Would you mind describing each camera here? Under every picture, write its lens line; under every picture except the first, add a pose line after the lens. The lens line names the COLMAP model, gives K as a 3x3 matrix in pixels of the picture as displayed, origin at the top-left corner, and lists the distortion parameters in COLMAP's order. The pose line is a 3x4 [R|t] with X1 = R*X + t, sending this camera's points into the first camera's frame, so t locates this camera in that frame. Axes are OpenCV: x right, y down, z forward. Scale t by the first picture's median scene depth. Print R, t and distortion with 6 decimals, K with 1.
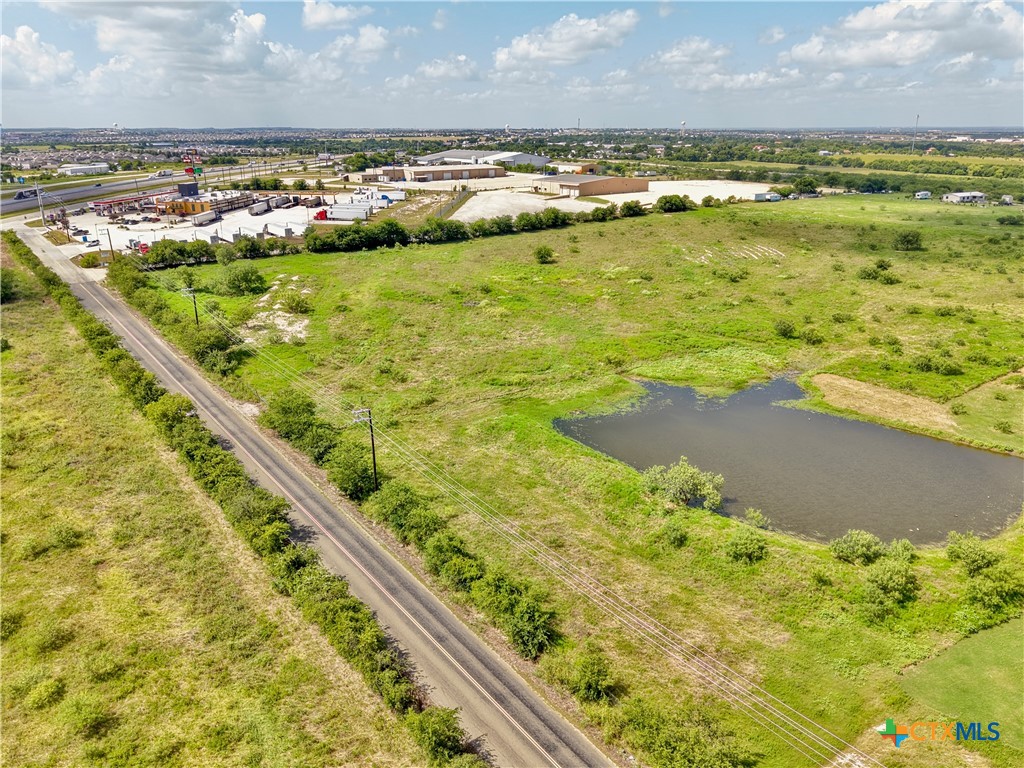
lens RADIAL K [[751.0, 0, 509.8], [0, 751.0, 389.4], [0, 0, 1]] dist [0.027124, -0.032315]
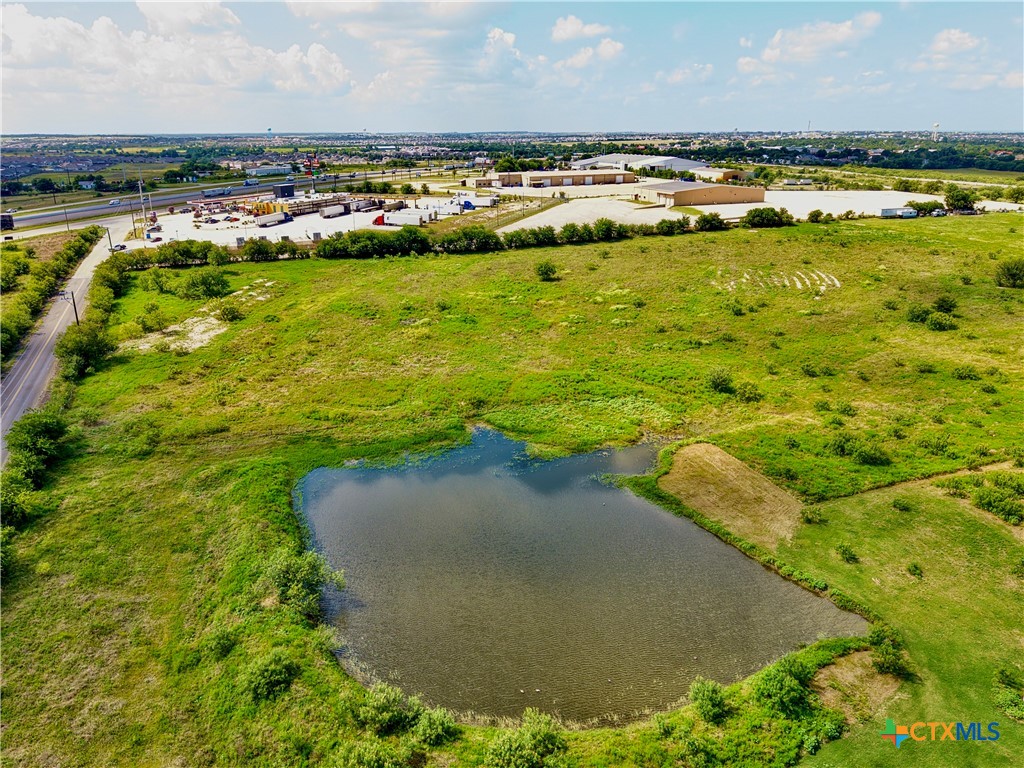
lens RADIAL K [[751.0, 0, 511.0], [0, 751.0, 381.7], [0, 0, 1]] dist [0.027124, -0.032315]
pose [[0.961829, 0.085398, -0.259984, 0.182906], [-0.088764, 0.996052, -0.001212, -0.028857], [0.258854, 0.024243, 0.965612, 0.077607]]
